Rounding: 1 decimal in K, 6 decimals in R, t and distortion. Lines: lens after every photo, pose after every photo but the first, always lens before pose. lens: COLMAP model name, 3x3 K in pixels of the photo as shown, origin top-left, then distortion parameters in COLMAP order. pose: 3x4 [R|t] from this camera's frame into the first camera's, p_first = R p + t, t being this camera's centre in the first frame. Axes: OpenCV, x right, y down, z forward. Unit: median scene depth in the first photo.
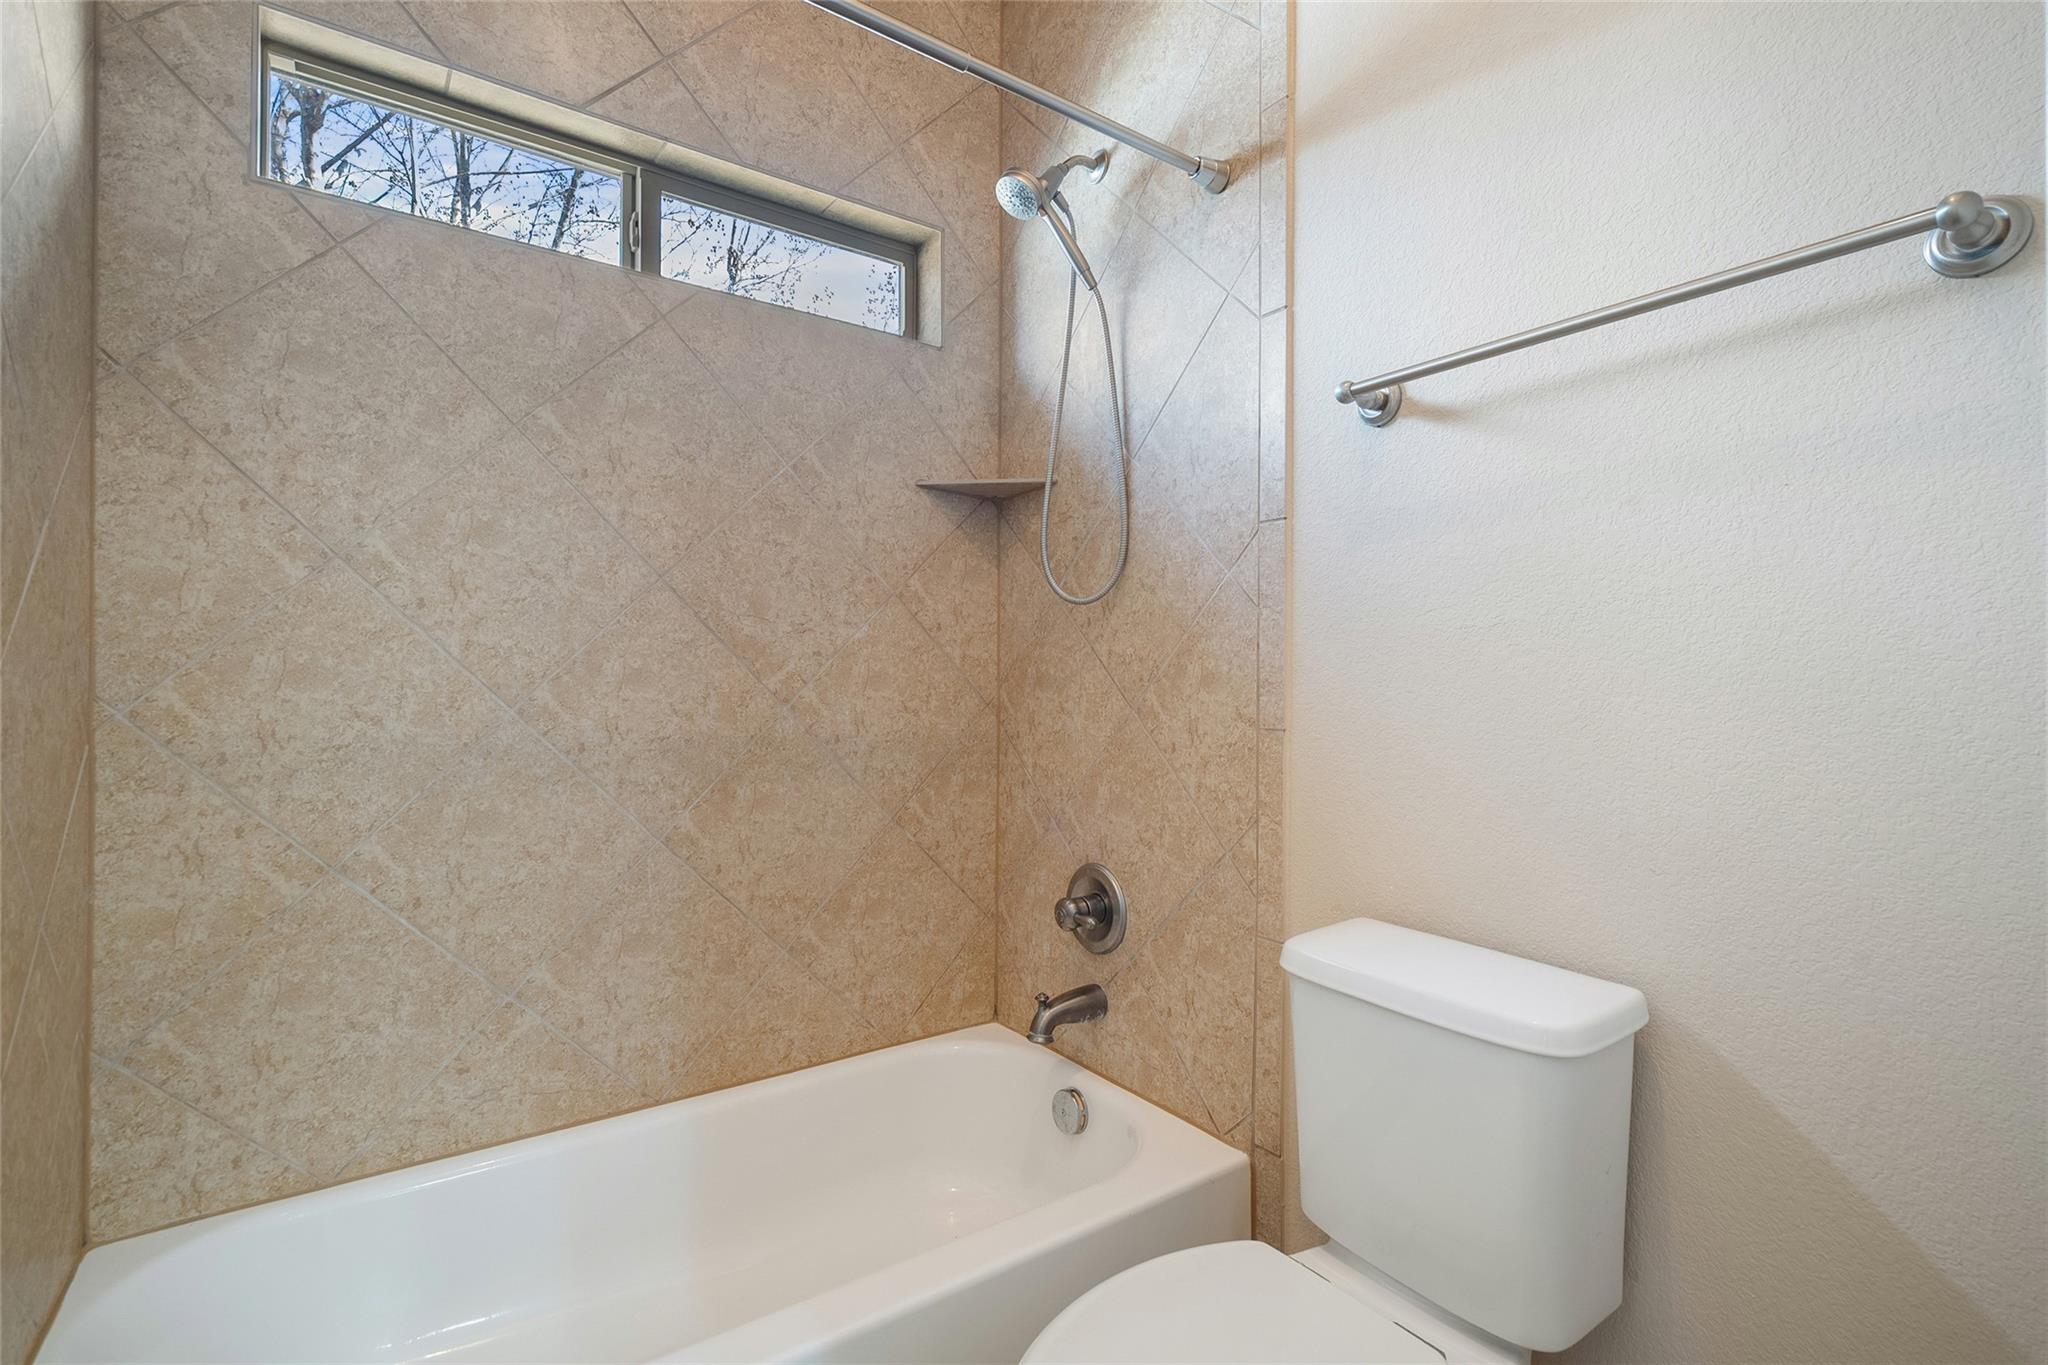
lens RADIAL K [[926.1, 0, 1018.0], [0, 926.1, 678.8], [0, 0, 1]] dist [-0.000055, -0.000268]
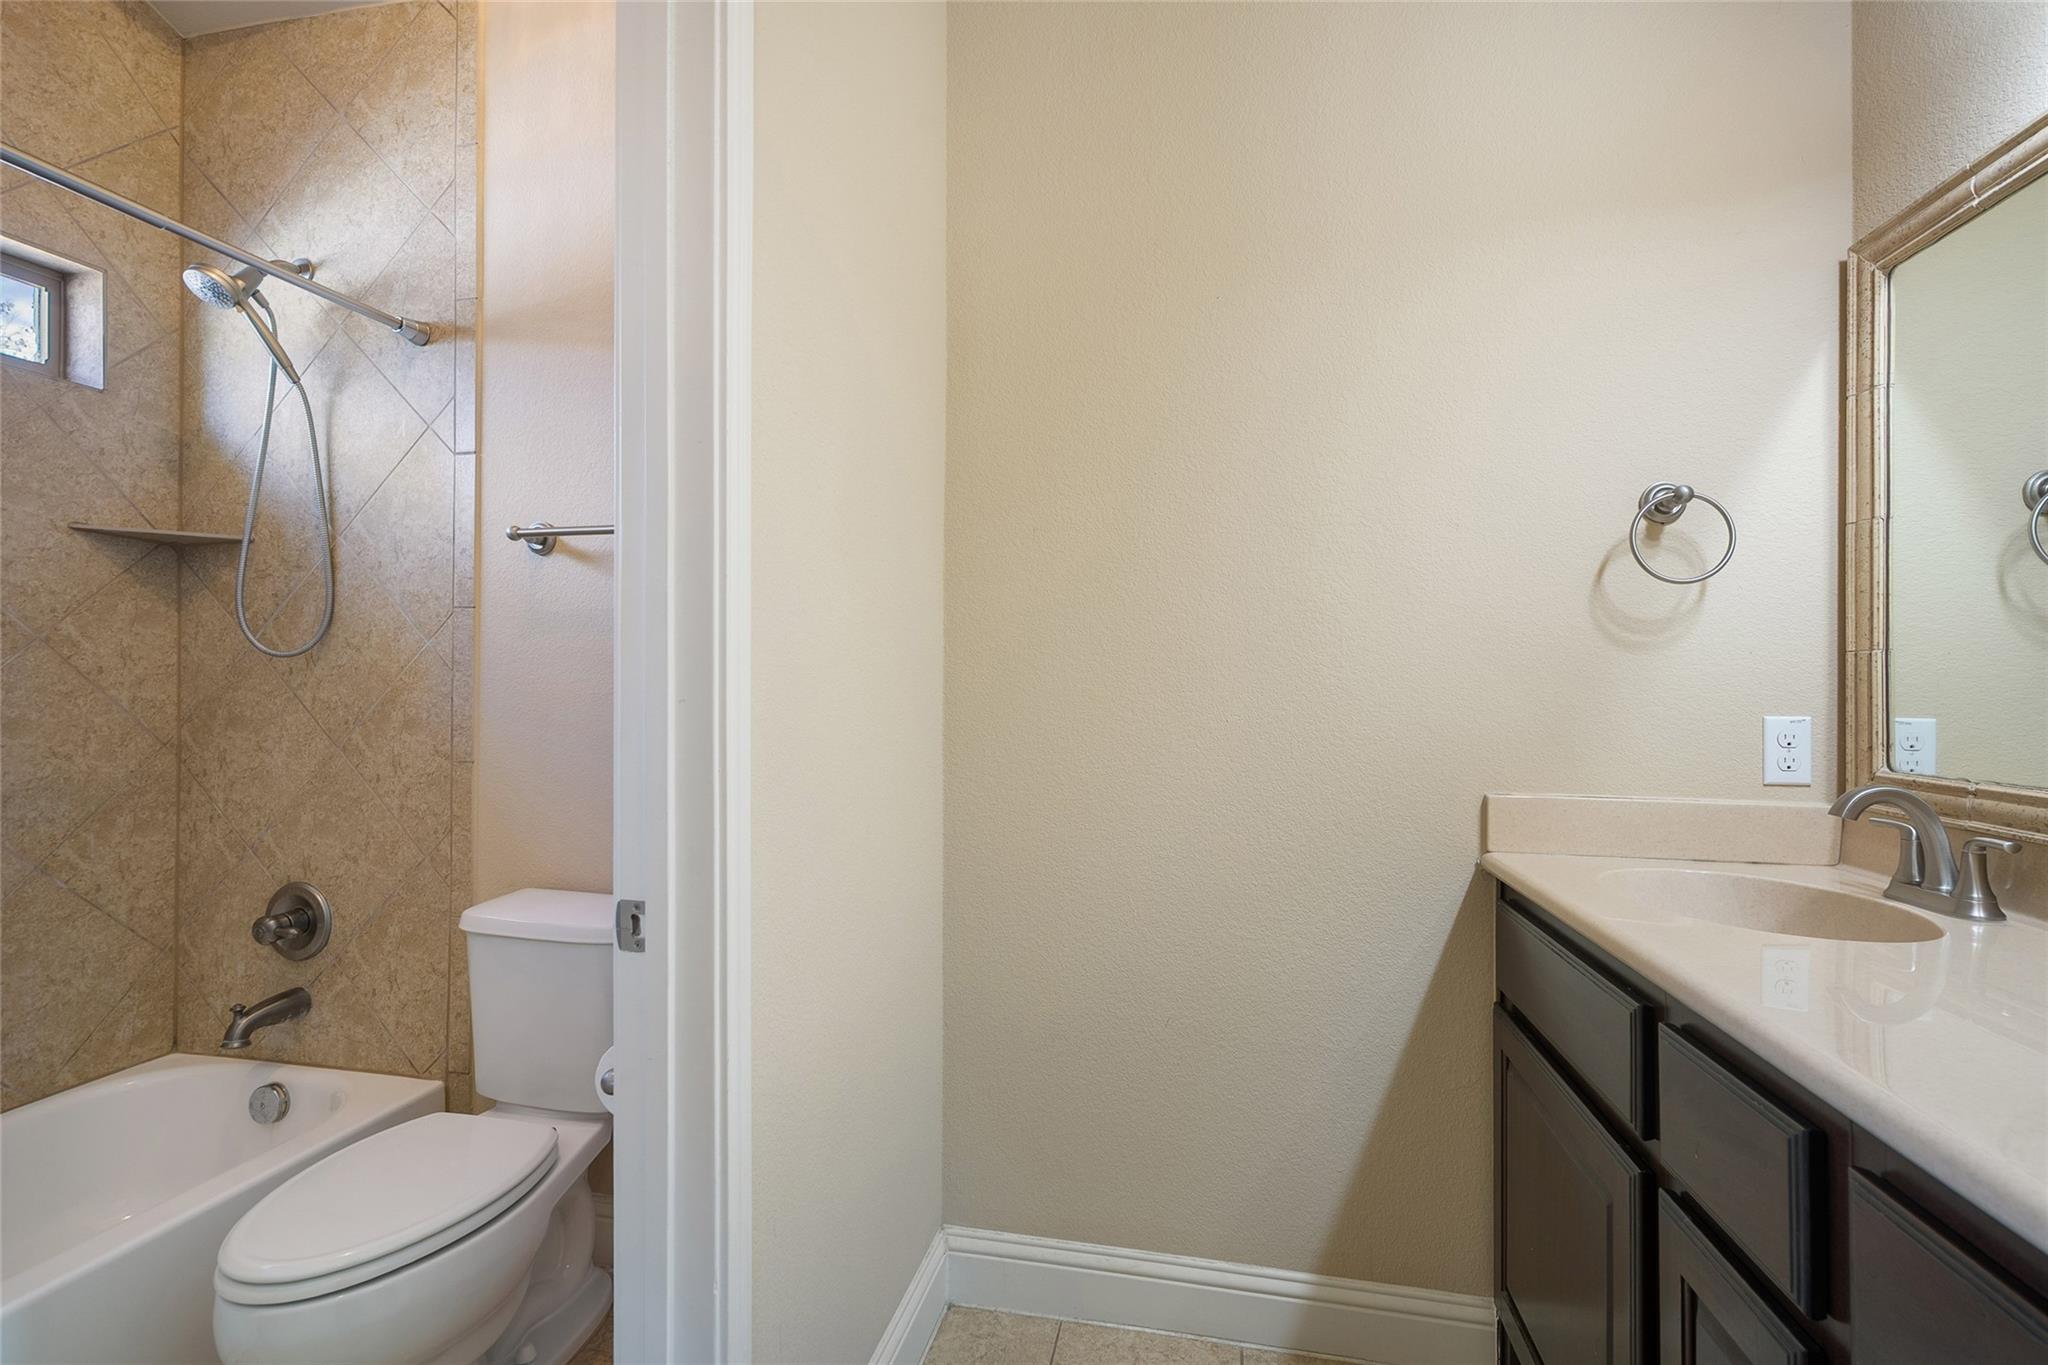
lens RADIAL K [[926.1, 0, 1018.0], [0, 926.1, 678.8], [0, 0, 1]] dist [-0.000055, -0.000268]
pose [[0.733487, -0.000040, 0.679704, -0.042157], [-0.006892, 0.999948, 0.007496, -0.067699], [-0.679669, -0.010183, 0.733449, -0.448163]]
